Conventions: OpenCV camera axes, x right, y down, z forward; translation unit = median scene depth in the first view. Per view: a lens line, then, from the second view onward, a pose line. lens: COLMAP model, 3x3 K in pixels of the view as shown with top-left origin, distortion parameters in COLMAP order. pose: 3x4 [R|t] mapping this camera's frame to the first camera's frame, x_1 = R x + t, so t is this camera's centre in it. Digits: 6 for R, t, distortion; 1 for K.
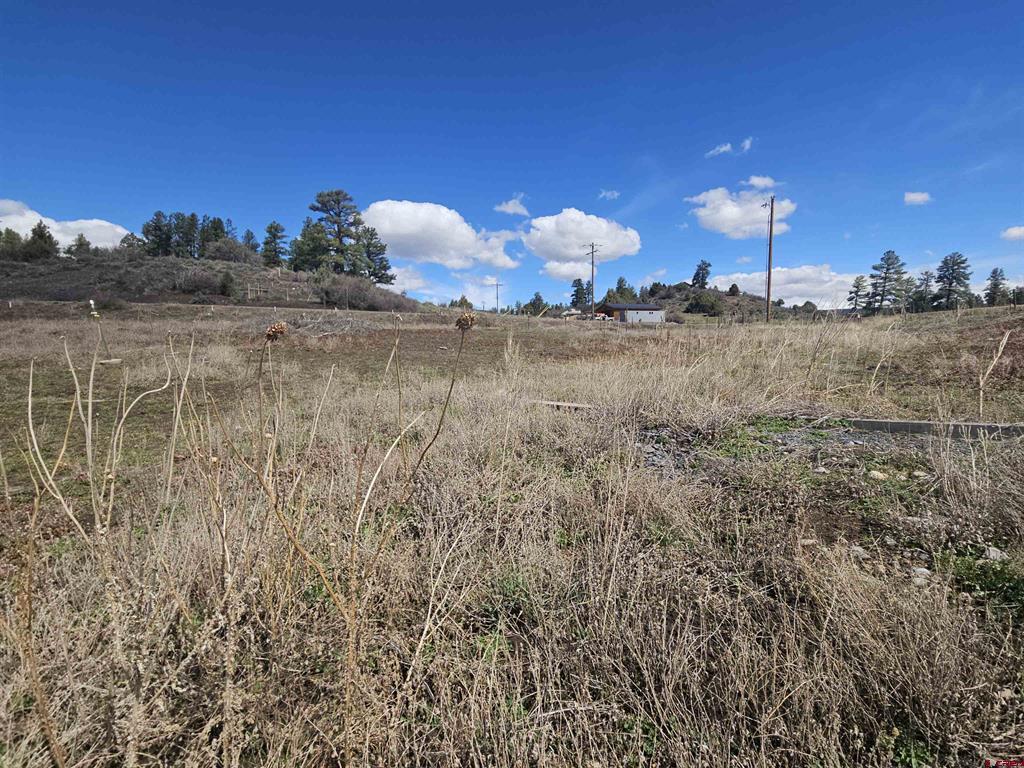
lens RADIAL K [[418.2, 0, 513.9], [0, 418.2, 383.5], [0, 0, 1]] dist [0.009297, -0.007139]
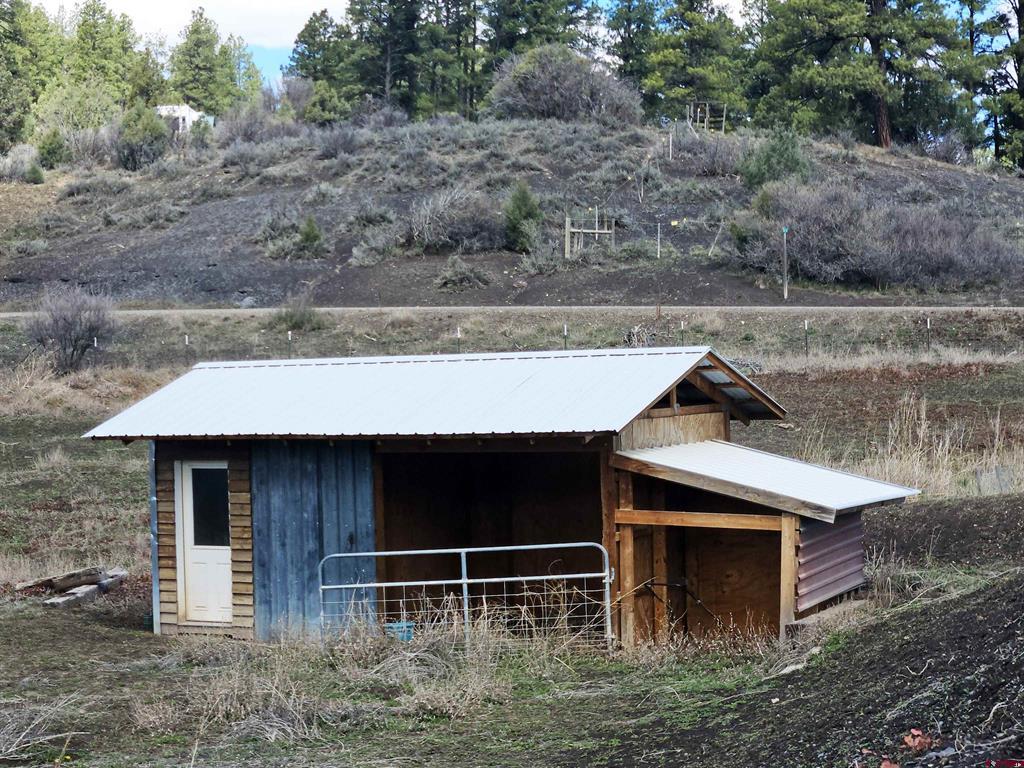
lens RADIAL K [[2217.5, 0, 514.4], [0, 2217.5, 382.3], [0, 0, 1]] dist [-0.140605, 0.000000]
pose [[0.805705, 0.005128, -0.592295, 0.453391], [-0.043981, 0.997720, -0.051190, 0.007440], [0.590682, 0.067294, 0.804094, -0.546558]]
